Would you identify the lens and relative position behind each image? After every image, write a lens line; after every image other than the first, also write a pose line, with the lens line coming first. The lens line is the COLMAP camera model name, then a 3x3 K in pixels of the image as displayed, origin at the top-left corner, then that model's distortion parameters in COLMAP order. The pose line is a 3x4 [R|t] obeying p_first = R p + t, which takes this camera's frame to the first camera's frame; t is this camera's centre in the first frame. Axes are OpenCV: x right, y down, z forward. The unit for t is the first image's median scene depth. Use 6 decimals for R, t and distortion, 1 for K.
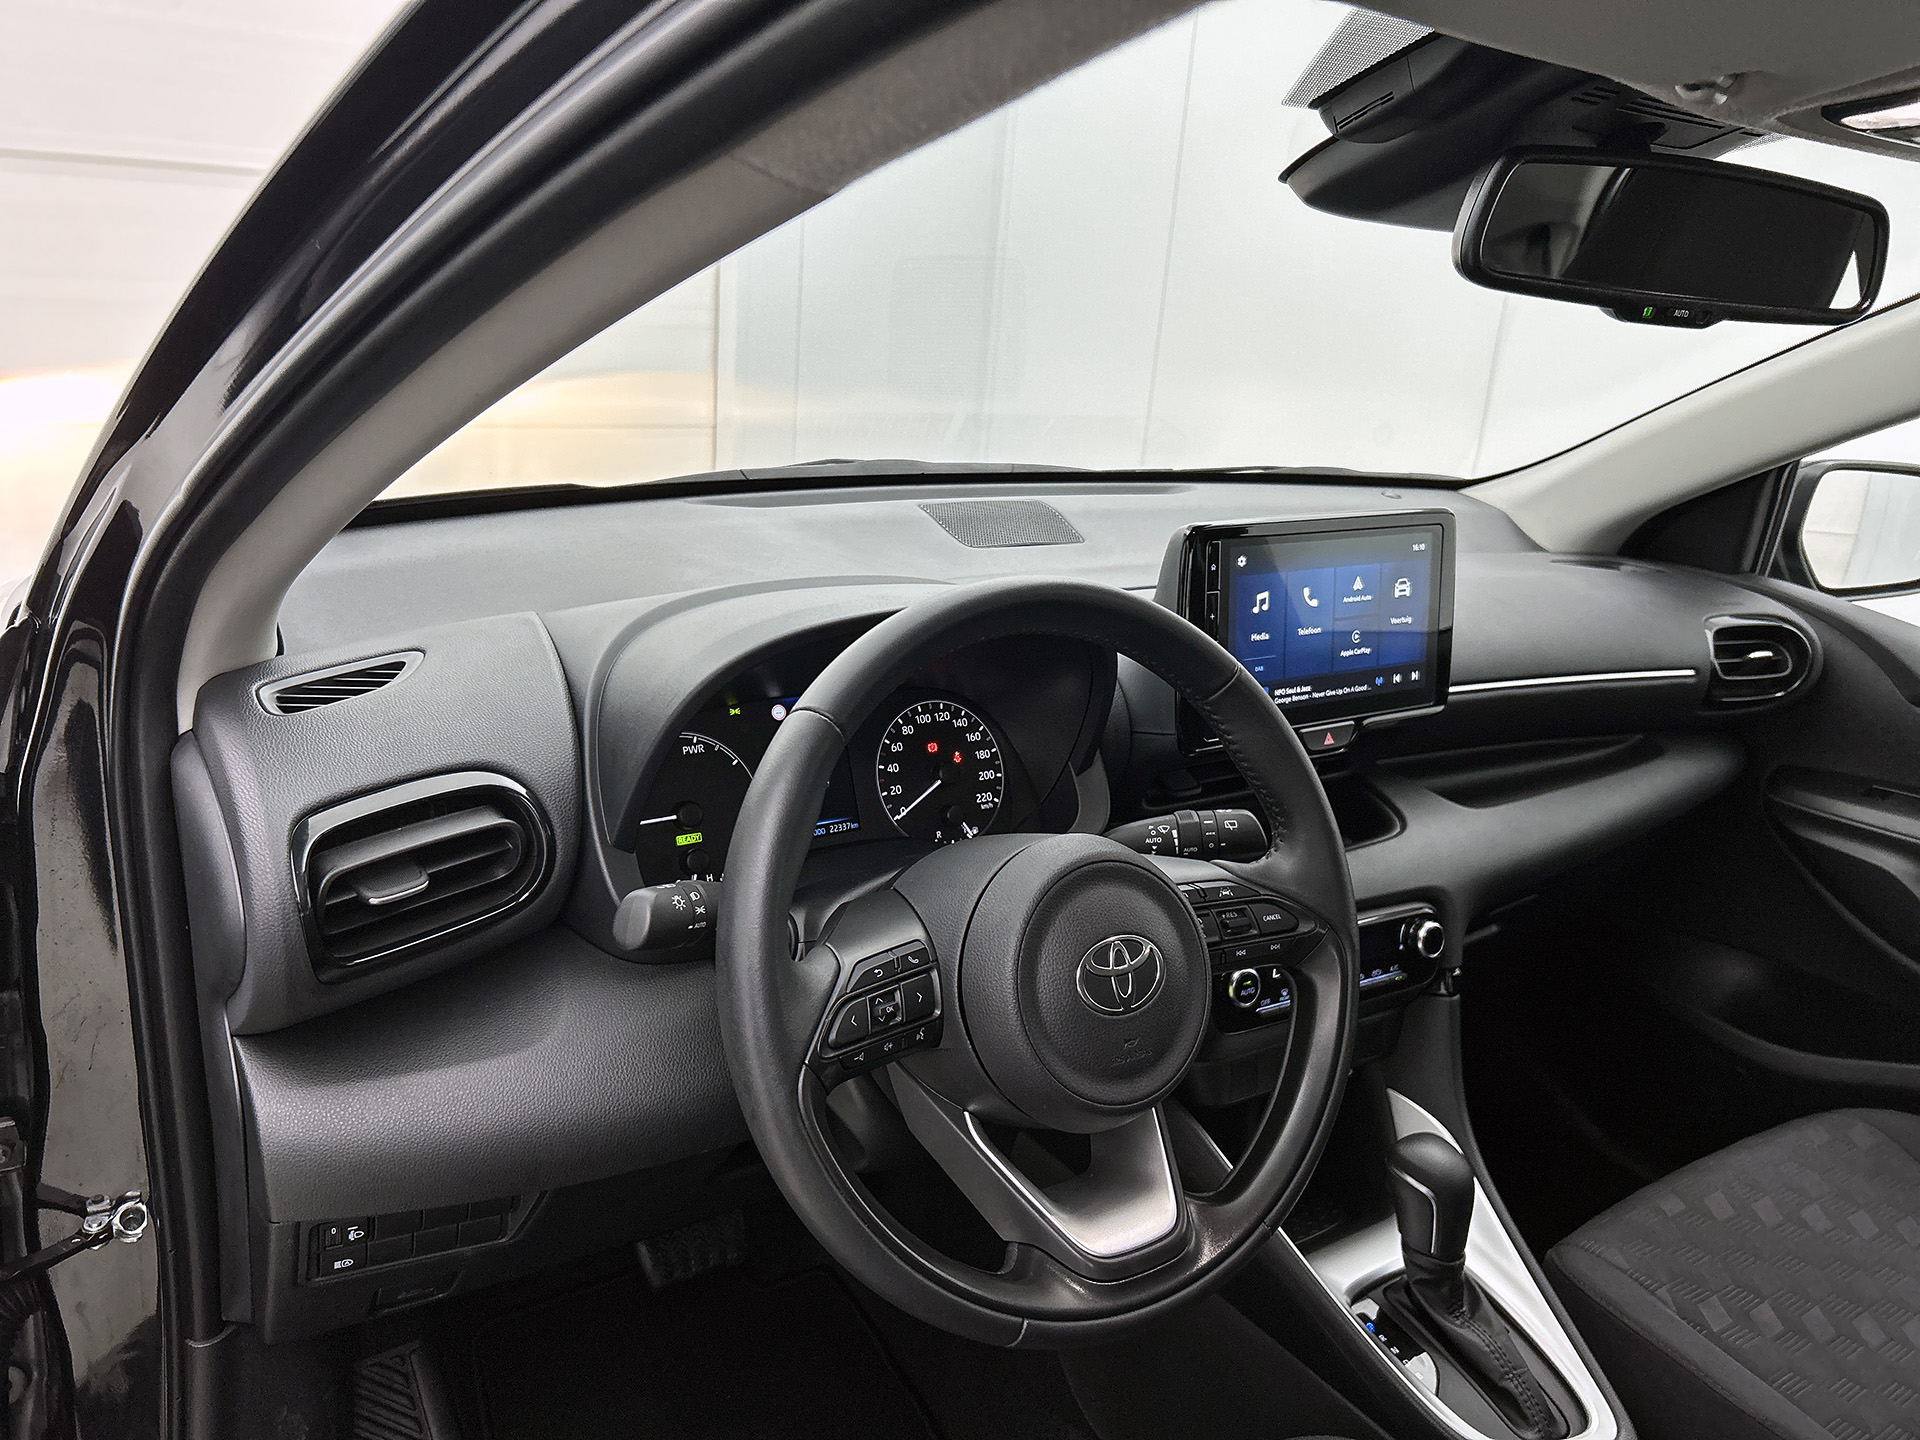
lens RADIAL K [[1426.1, 0, 938.7], [0, 1426.1, 749.3], [0, 0, 1]] dist [0.114853, -0.215387]
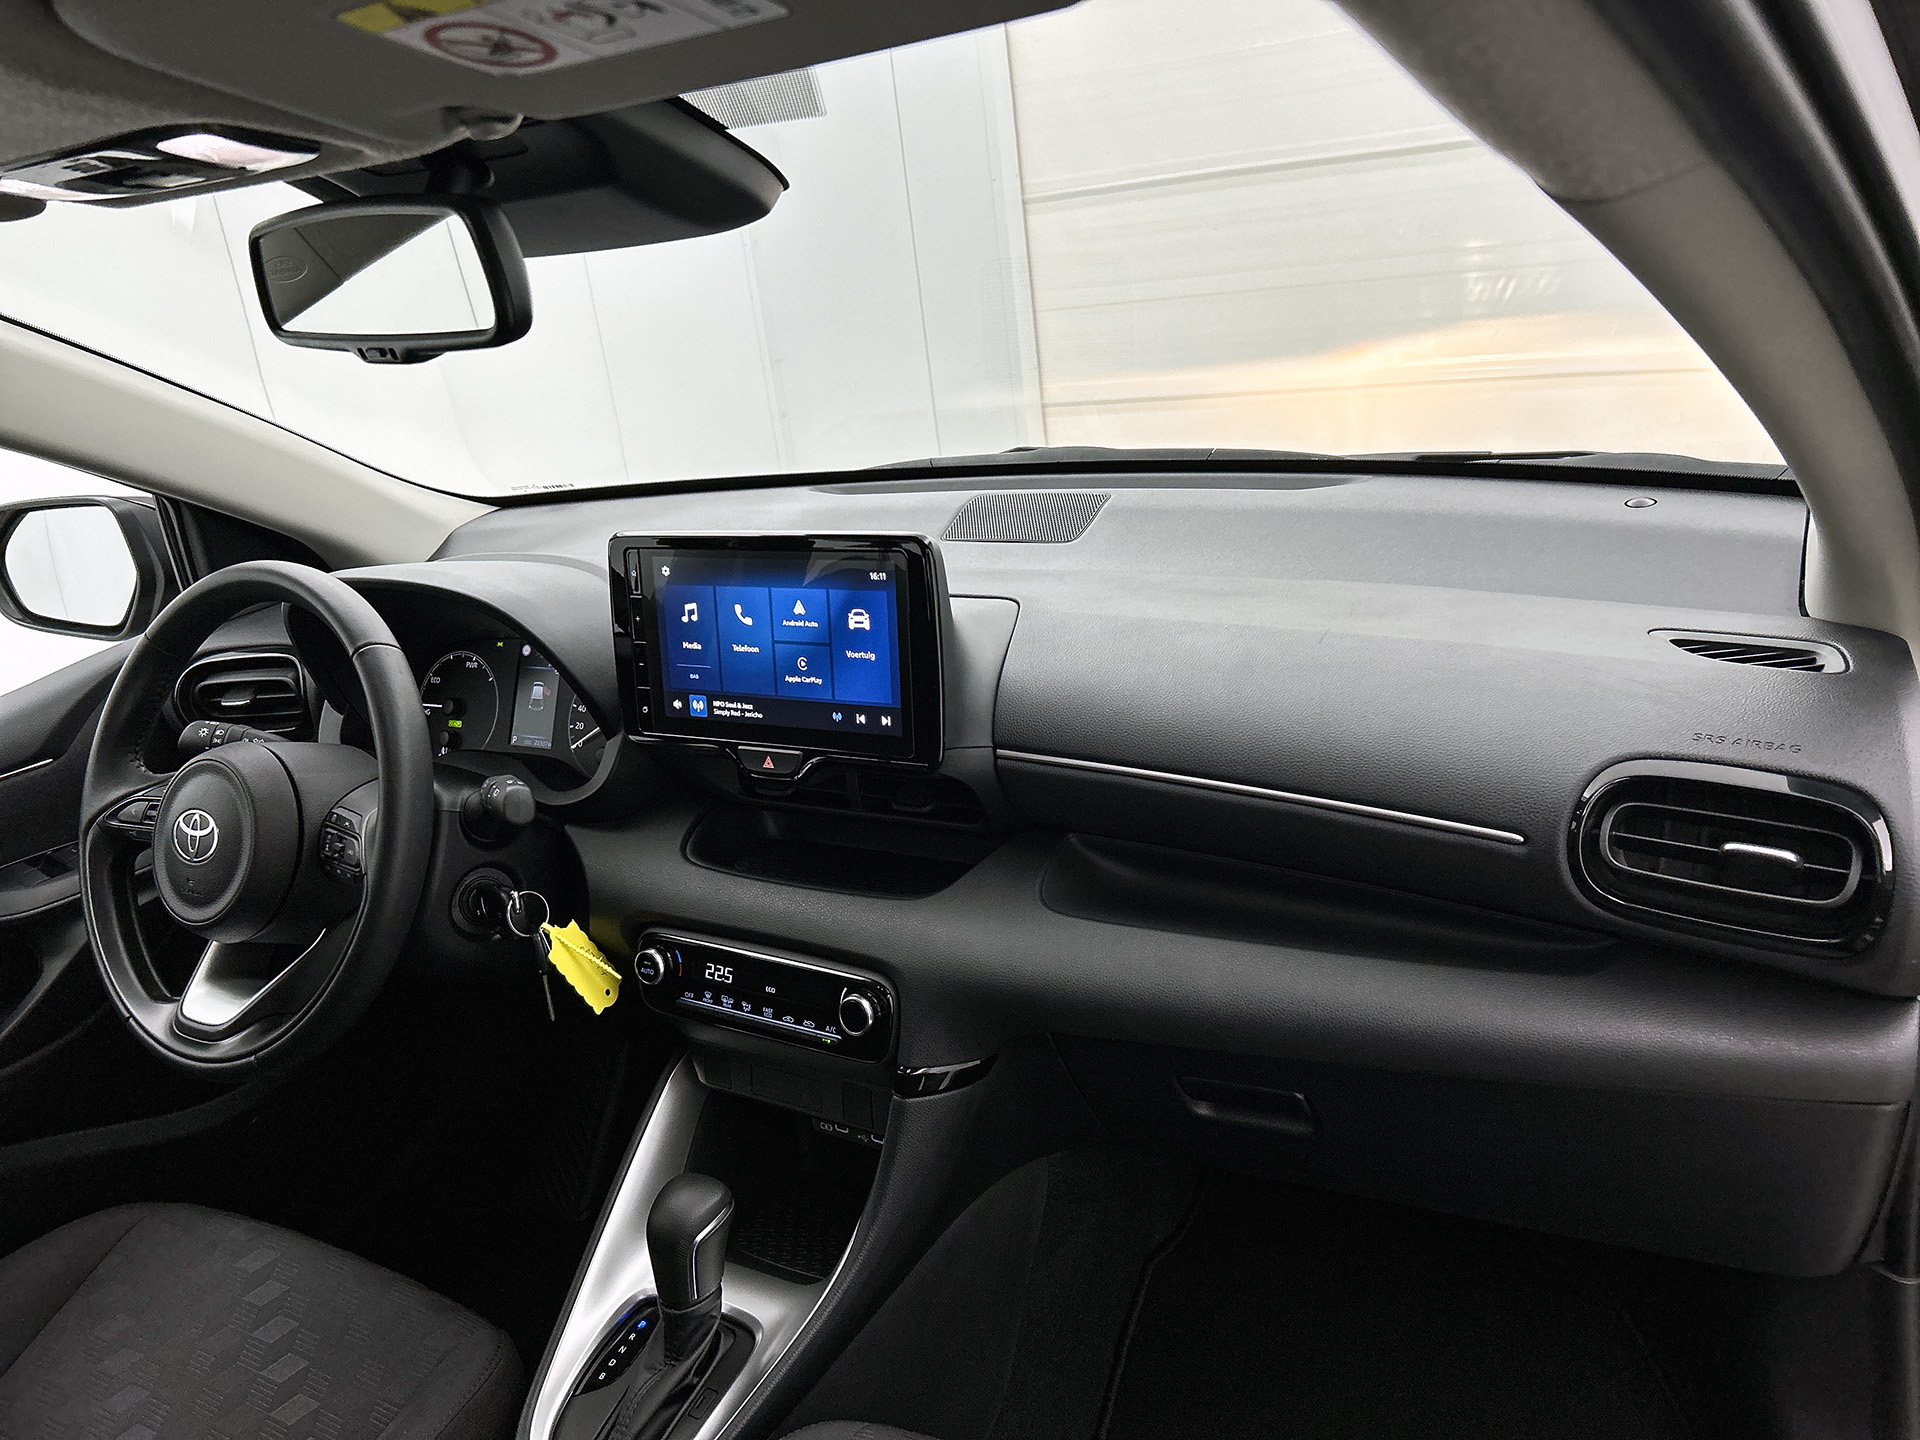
lens RADIAL K [[1430.4, 0, 960.0], [0, 1430.4, 720.0], [0, 0, 1]] dist [0.133732, -0.247805]
pose [[0.443340, 0.177277, -0.878648, 1.207262], [-0.150568, 0.981047, 0.121965, -0.178005], [0.883617, 0.078225, 0.461630, 0.682904]]
